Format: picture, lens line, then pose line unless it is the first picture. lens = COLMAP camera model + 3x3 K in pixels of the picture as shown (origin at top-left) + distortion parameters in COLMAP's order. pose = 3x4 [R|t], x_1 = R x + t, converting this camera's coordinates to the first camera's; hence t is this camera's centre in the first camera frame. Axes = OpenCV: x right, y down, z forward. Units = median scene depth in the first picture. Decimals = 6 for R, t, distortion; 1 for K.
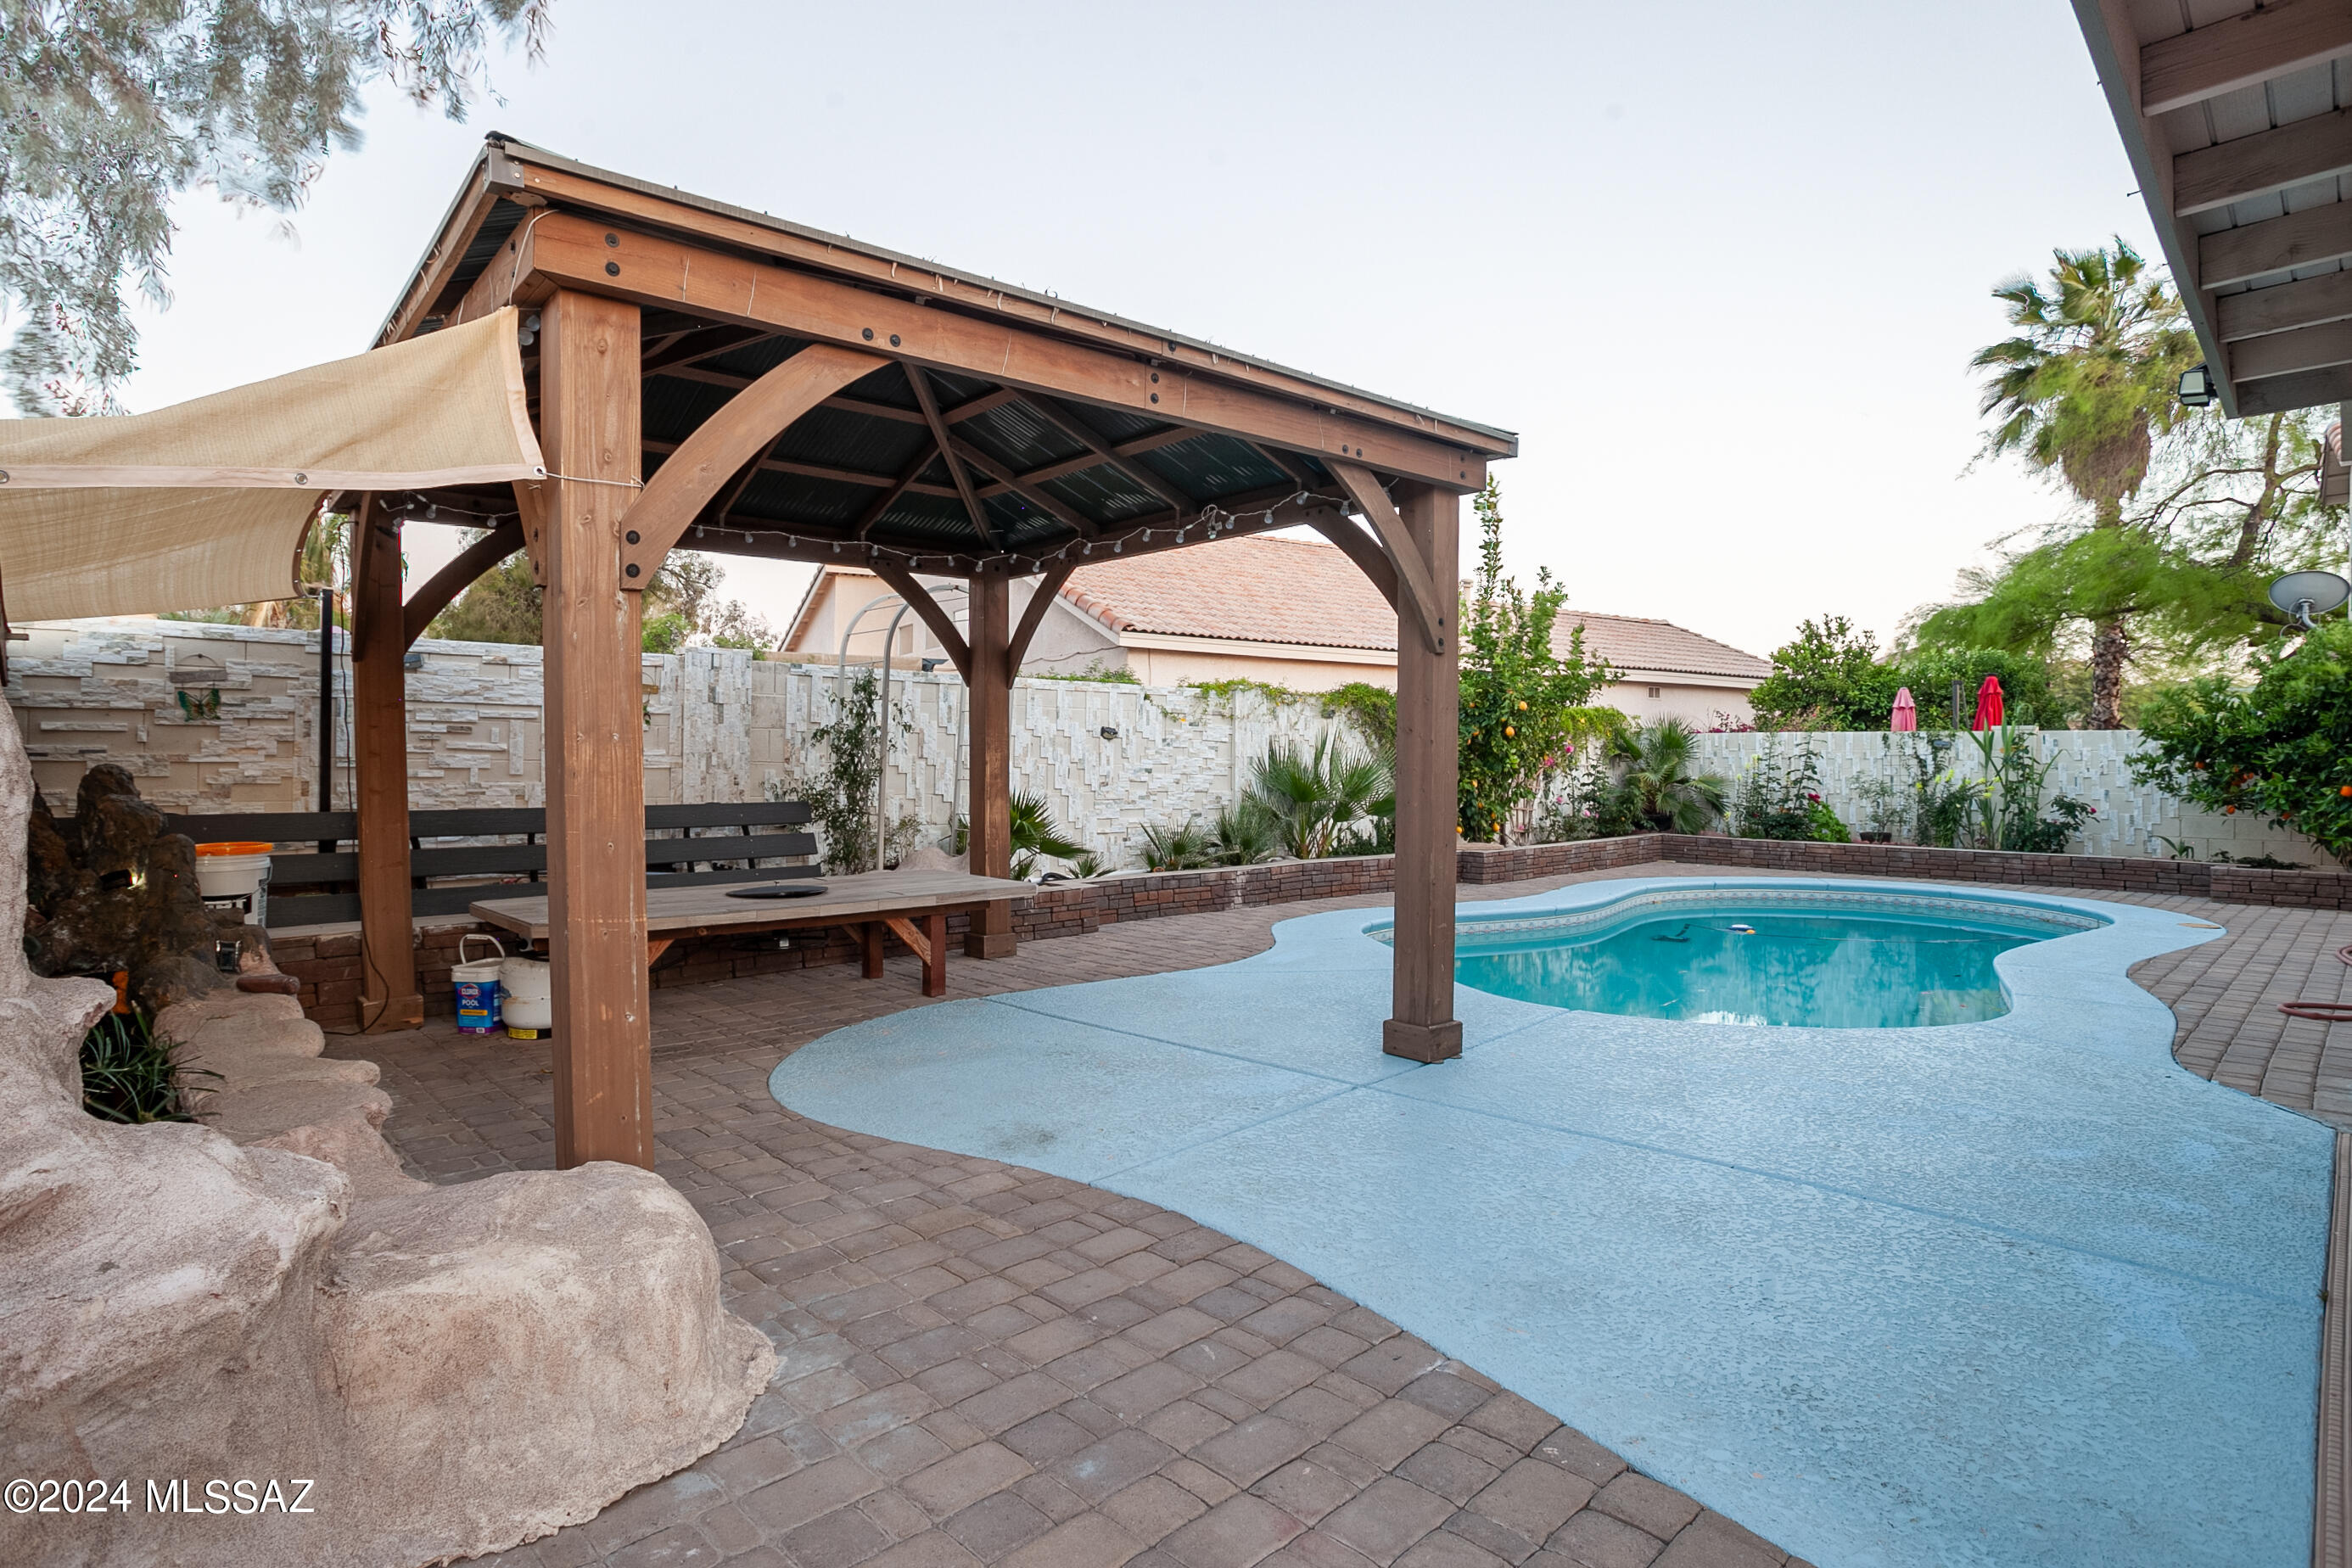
lens RADIAL K [[1217.5, 0, 1158.9], [0, 1217.5, 760.8], [0, 0, 1]] dist [-0.065359, 0.033202]
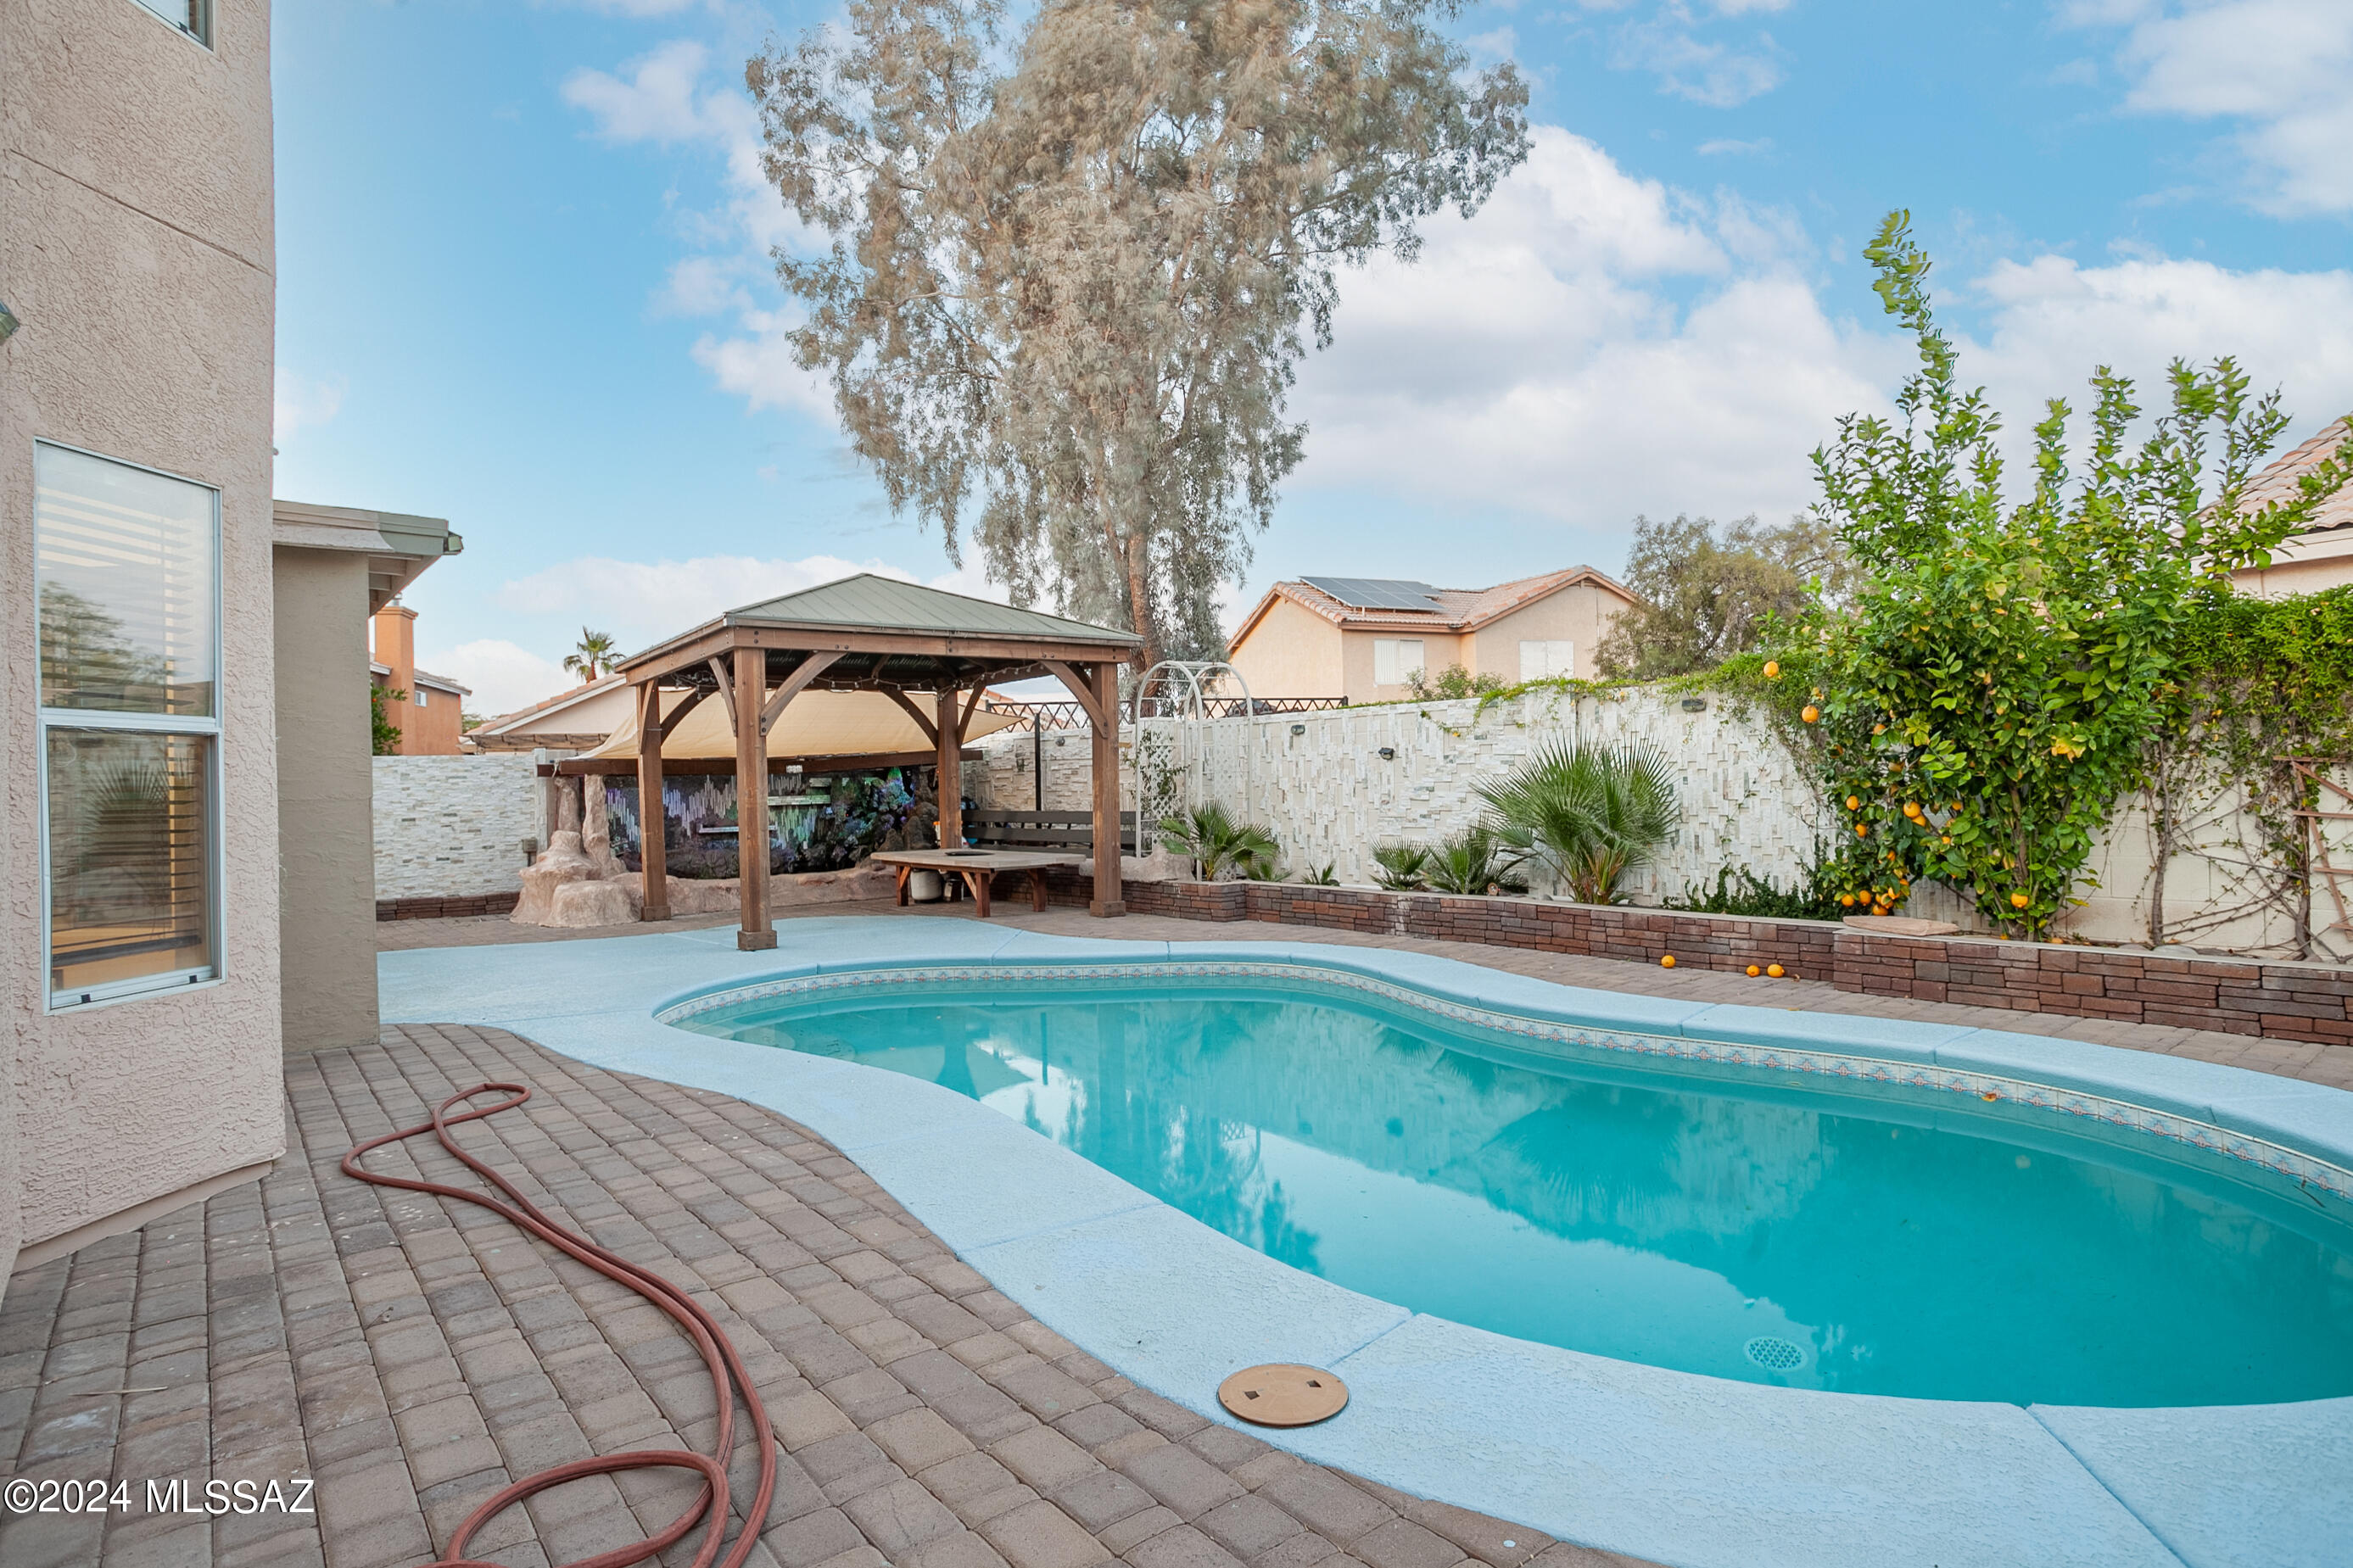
lens RADIAL K [[1271.3, 0, 1163.1], [0, 1271.3, 758.3], [0, 0, 1]] dist [-0.072366, 0.048698]
pose [[-0.091202, -0.021440, -0.995602, 0.964502], [0.020934, 0.999506, -0.023442, 0.002741], [0.995612, -0.022980, -0.090708, 0.826532]]
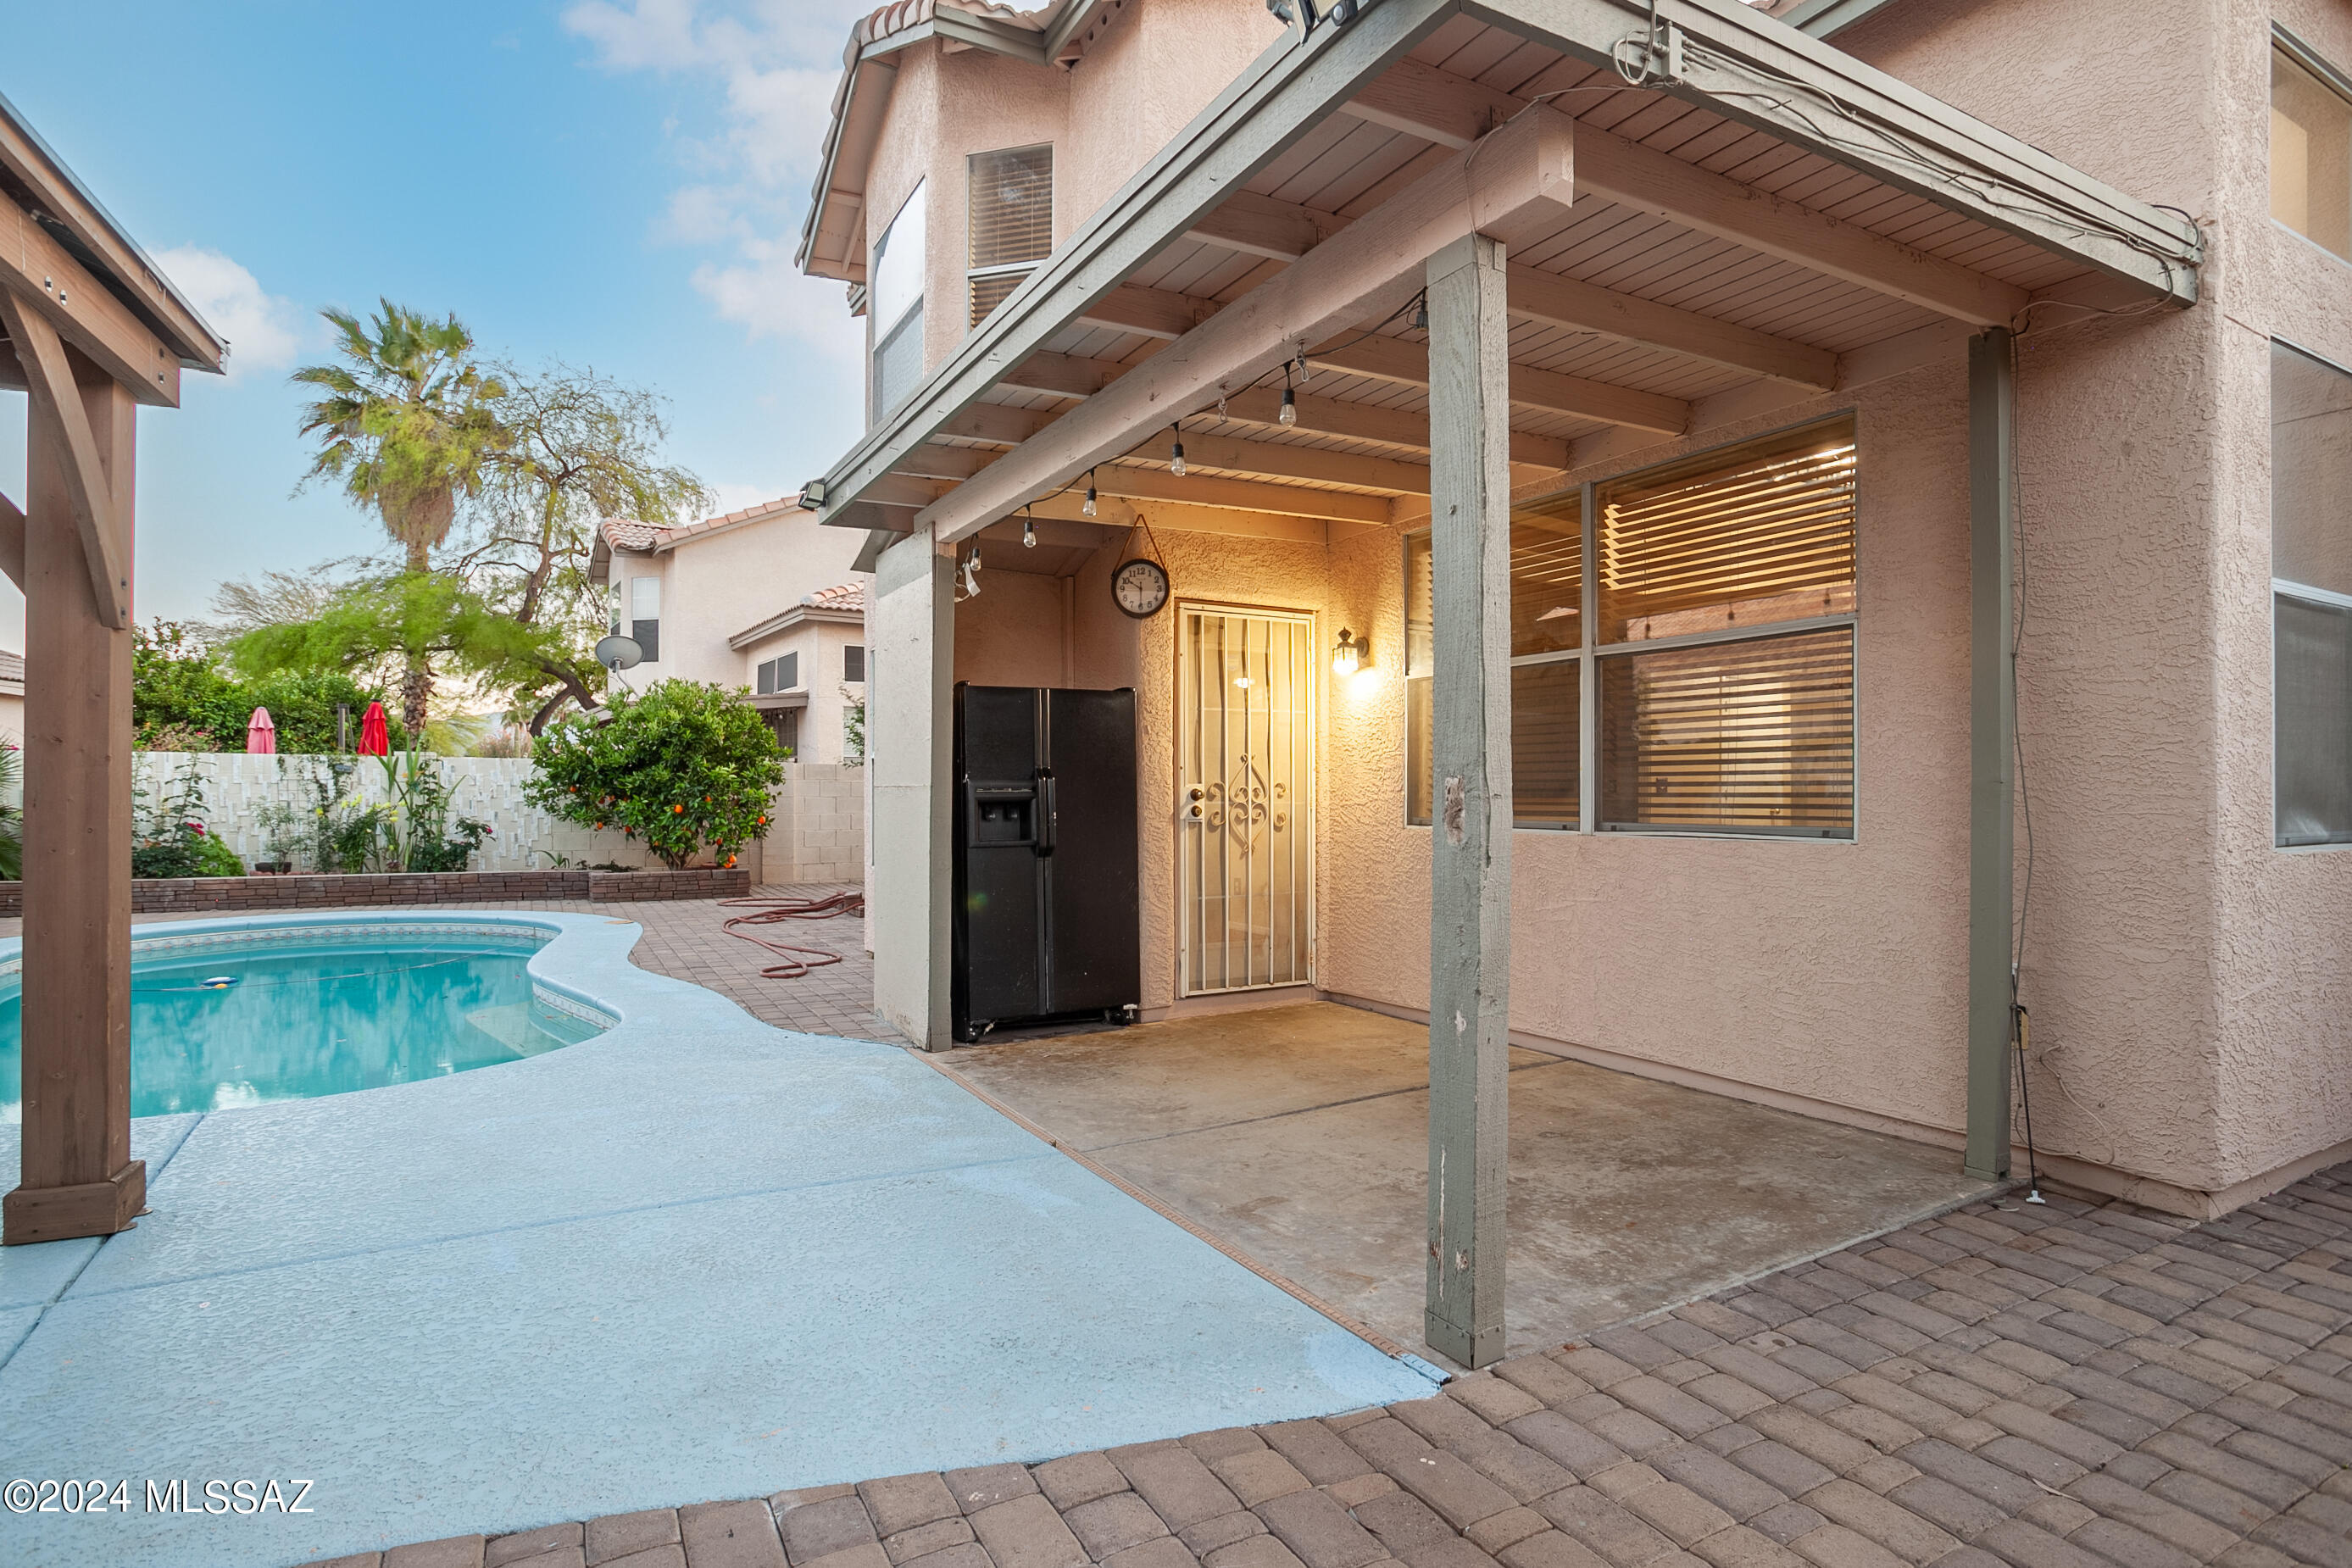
lens RADIAL K [[1193.3, 0, 1167.6], [0, 1193.3, 781.6], [0, 0, 1]] dist [-0.067136, 0.032238]
pose [[0.264322, 0.003667, 0.964427, -0.107531], [-0.000611, 0.999993, -0.003635, -0.000156], [-0.964434, 0.000371, 0.264323, 0.116427]]
